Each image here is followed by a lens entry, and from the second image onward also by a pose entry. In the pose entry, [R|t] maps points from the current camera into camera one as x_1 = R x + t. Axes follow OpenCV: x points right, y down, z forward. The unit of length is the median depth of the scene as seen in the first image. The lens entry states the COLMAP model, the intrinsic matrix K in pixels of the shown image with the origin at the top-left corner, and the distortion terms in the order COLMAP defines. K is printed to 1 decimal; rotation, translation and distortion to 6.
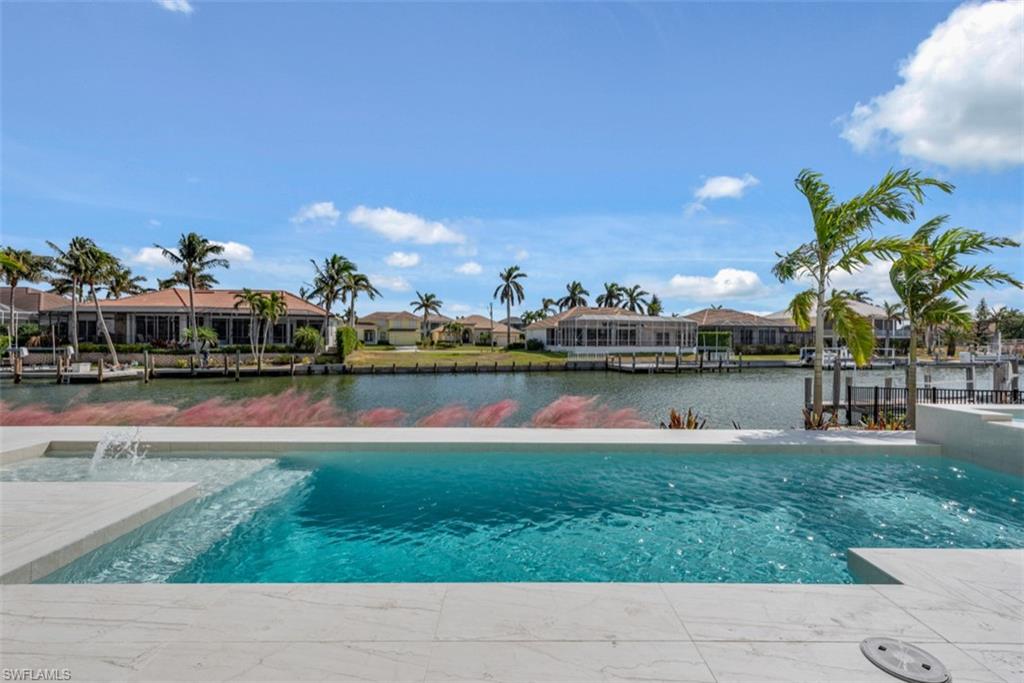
lens RADIAL K [[452.1, 0, 516.3], [0, 452.1, 343.8], [0, 0, 1]] dist [0.016895, -0.002379]
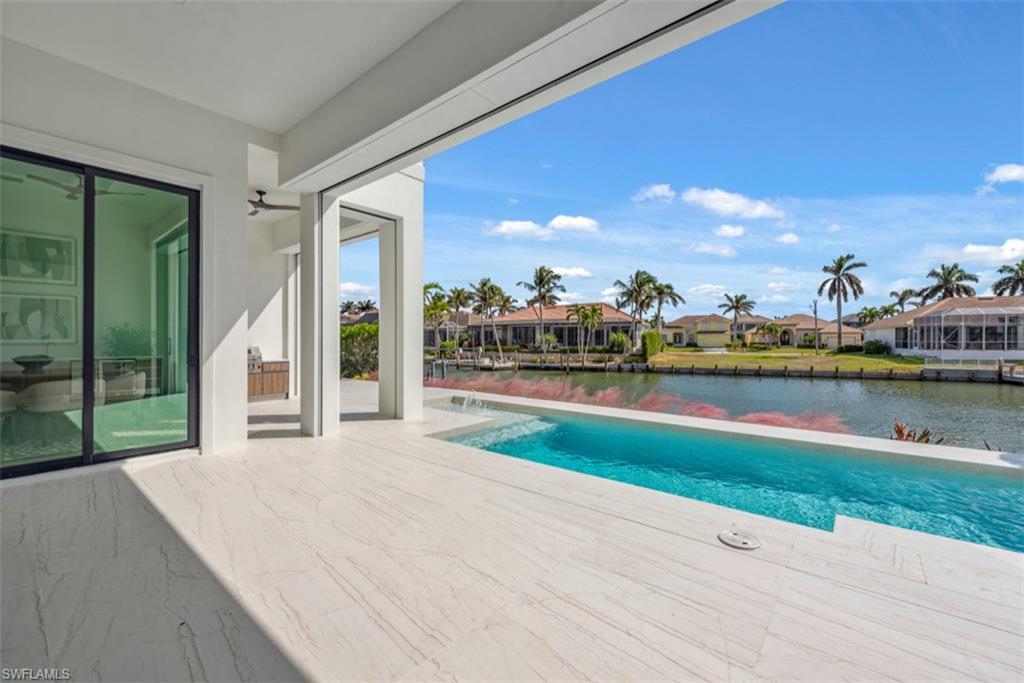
lens RADIAL K [[413.0, 0, 508.9], [0, 413.0, 342.6], [0, 0, 1]] dist [0.000104, -0.001032]
pose [[0.757020, -0.003092, -0.653384, 0.036138], [-0.001363, 0.999979, -0.006311, -0.001652], [0.653390, 0.005668, 0.757000, -0.023408]]
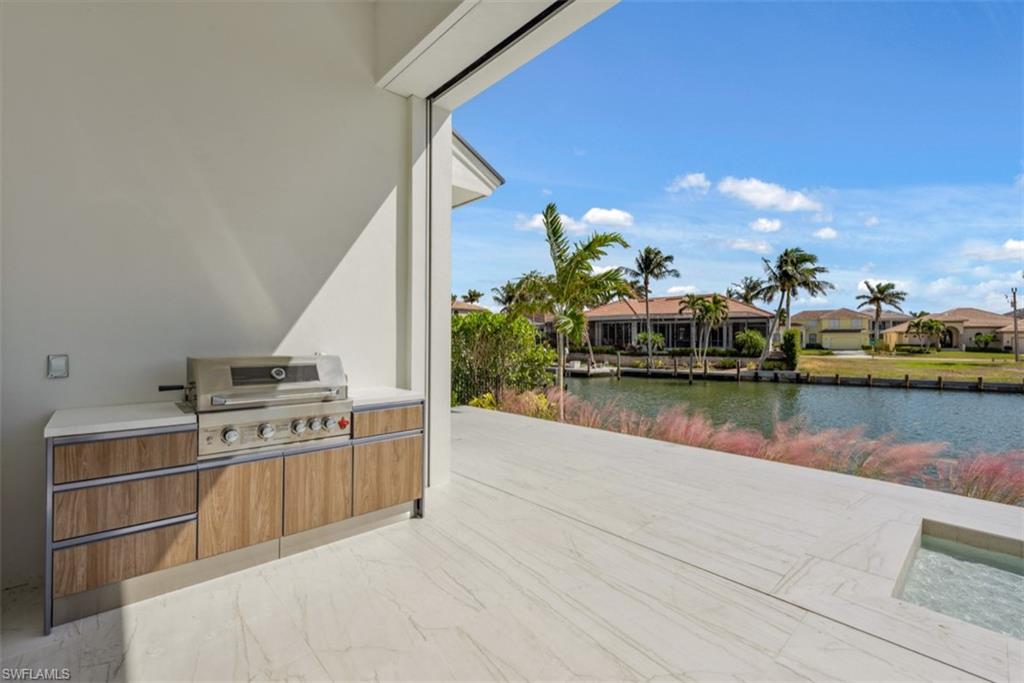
lens RADIAL K [[452.1, 0, 509.1], [0, 452.1, 331.6], [0, 0, 1]] dist [0.016895, -0.002379]
pose [[0.664332, -0.018390, -0.747211, -0.087184], [-0.006625, 0.999513, -0.030490, -0.001187], [0.747408, 0.025205, 0.663887, 0.006094]]
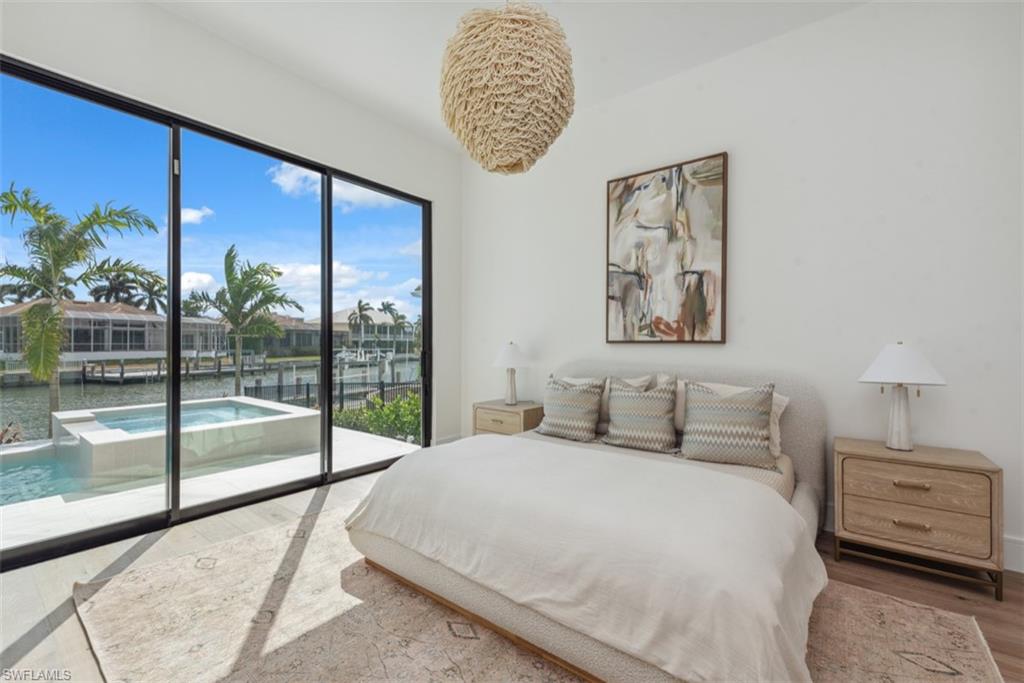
lens RADIAL K [[428.8, 0, 522.3], [0, 428.8, 341.1], [0, 0, 1]] dist [0.007133, -0.000615]
pose [[0.612773, -0.001994, 0.790257, 0.079366], [0.008831, 0.999952, -0.004325, -0.004082], [-0.790210, 0.009629, 0.612761, -0.066286]]
